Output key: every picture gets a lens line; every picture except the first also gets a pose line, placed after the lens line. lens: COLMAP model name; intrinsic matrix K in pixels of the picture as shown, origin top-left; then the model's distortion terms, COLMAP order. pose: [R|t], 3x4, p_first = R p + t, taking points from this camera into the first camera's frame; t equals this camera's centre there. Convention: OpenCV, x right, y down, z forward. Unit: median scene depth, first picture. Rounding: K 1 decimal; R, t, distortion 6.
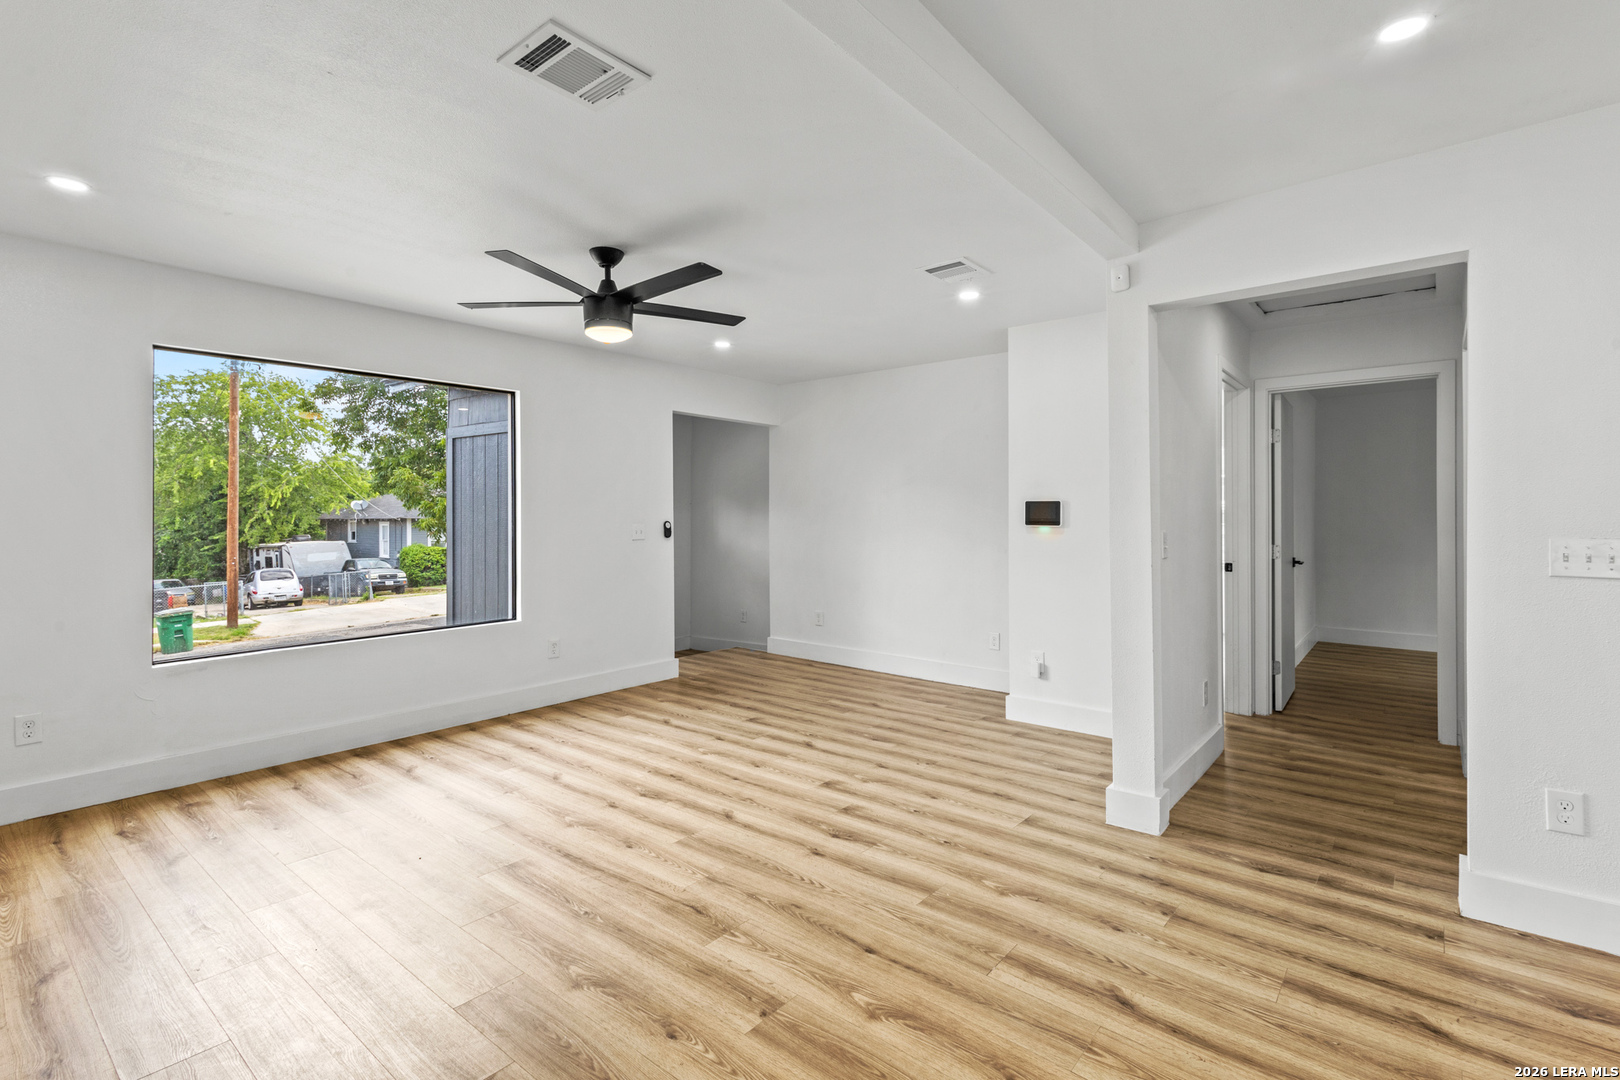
lens RADIAL K [[749.5, 0, 803.0], [0, 749.5, 540.9], [0, 0, 1]] dist [0.011187, -0.000180]
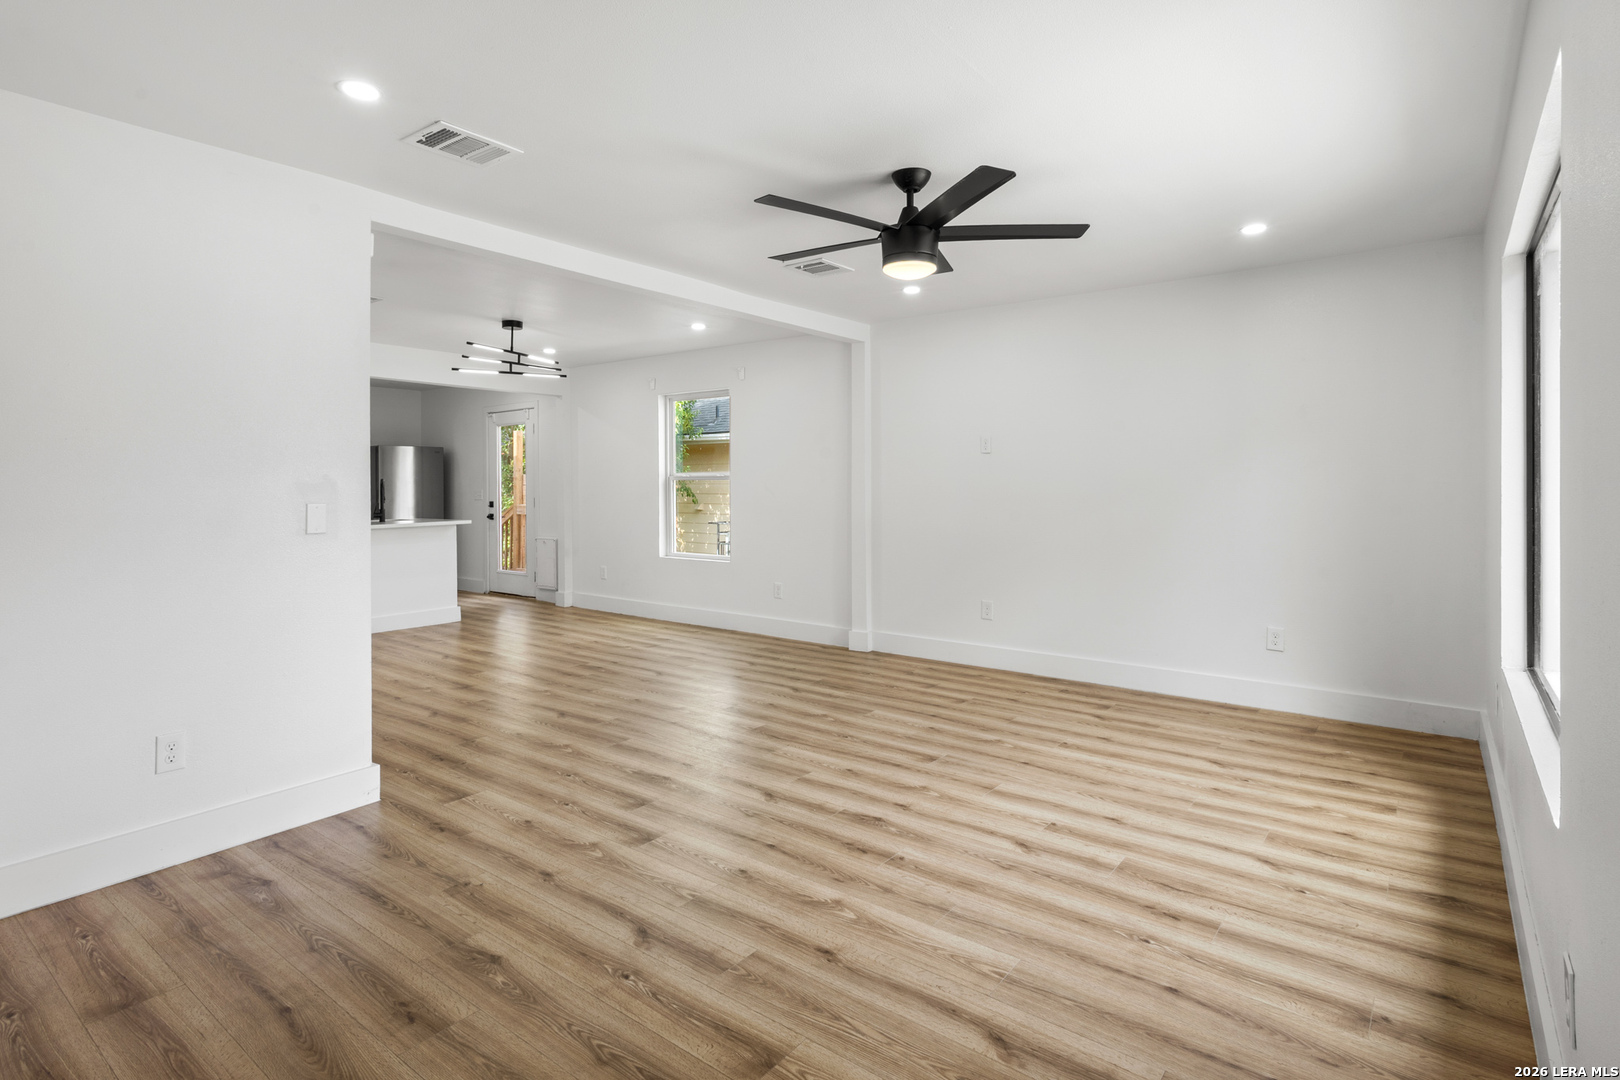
lens RADIAL K [[821.0, 0, 799.8], [0, 821.0, 483.8], [0, 0, 1]] dist [0.014944, -0.001435]
pose [[-0.999534, 0.007486, -0.029599, -0.101646], [0.006577, 0.999507, 0.030696, -0.058163], [0.029814, 0.030487, -0.999090, 1.881893]]
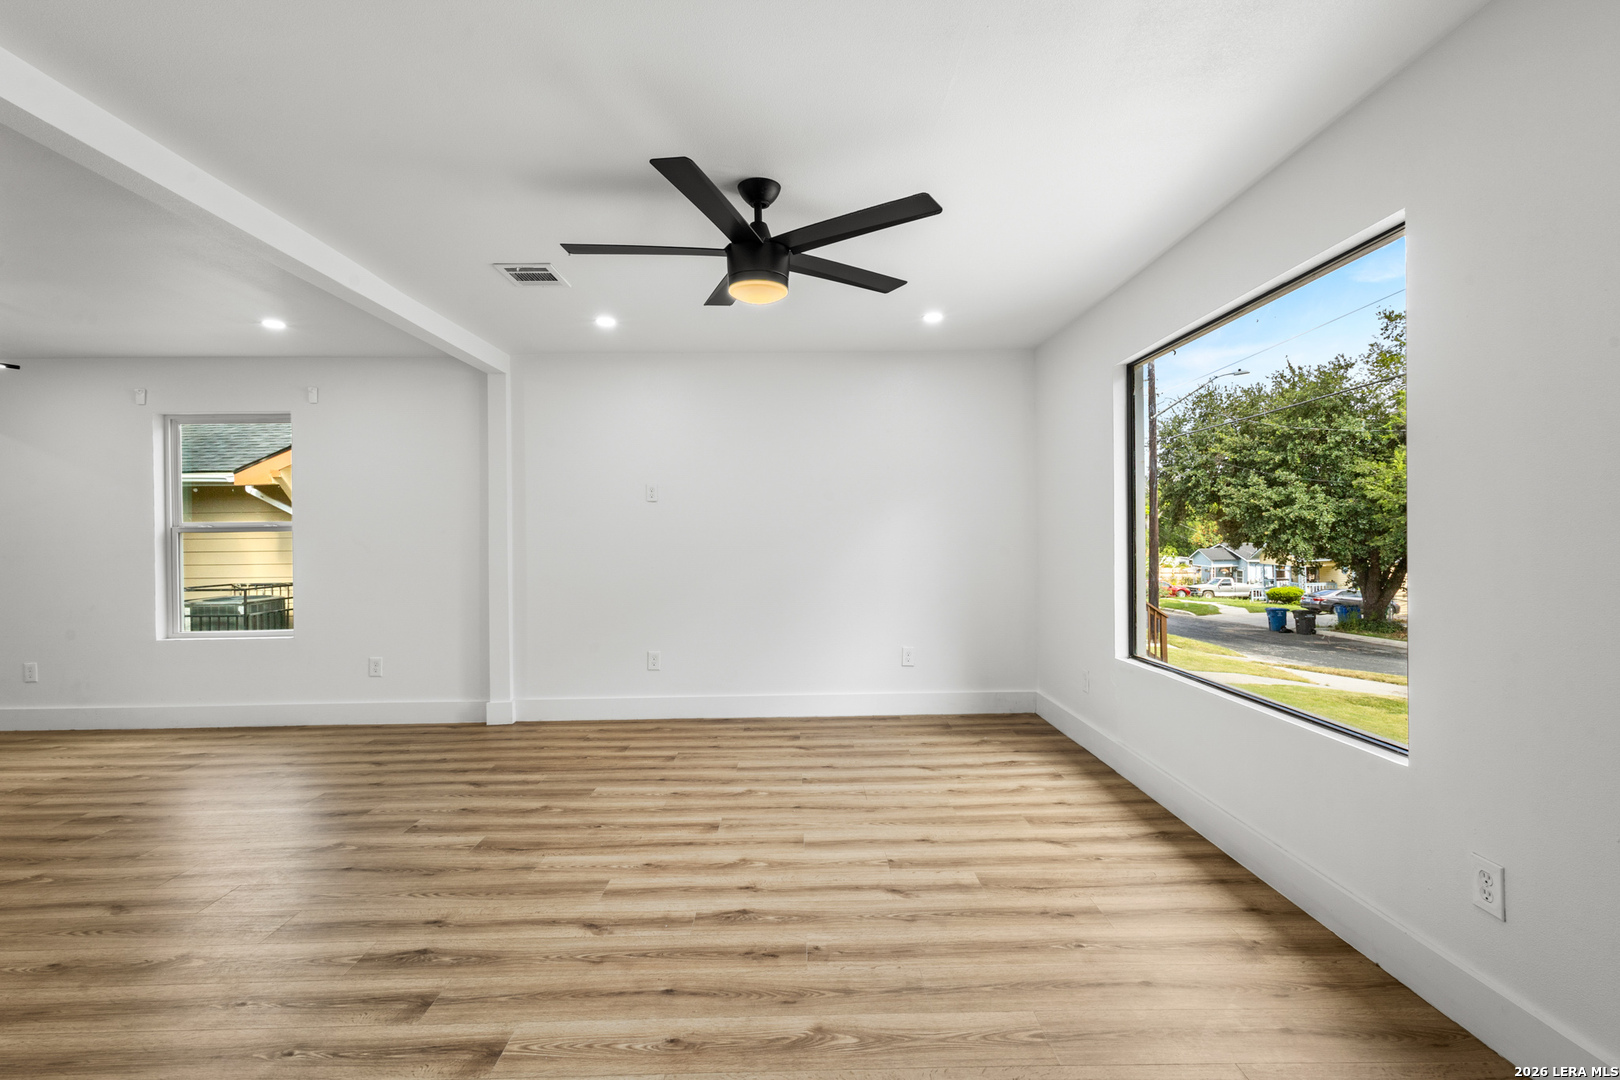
lens RADIAL K [[749.5, 0, 807.4], [0, 749.5, 530.6], [0, 0, 1]] dist [0.011187, -0.000180]
pose [[-0.759272, 0.012200, -0.650659, 0.205898], [-0.003794, 0.999724, 0.023173, -0.044602], [0.650762, 0.020063, -0.759017, 1.573670]]
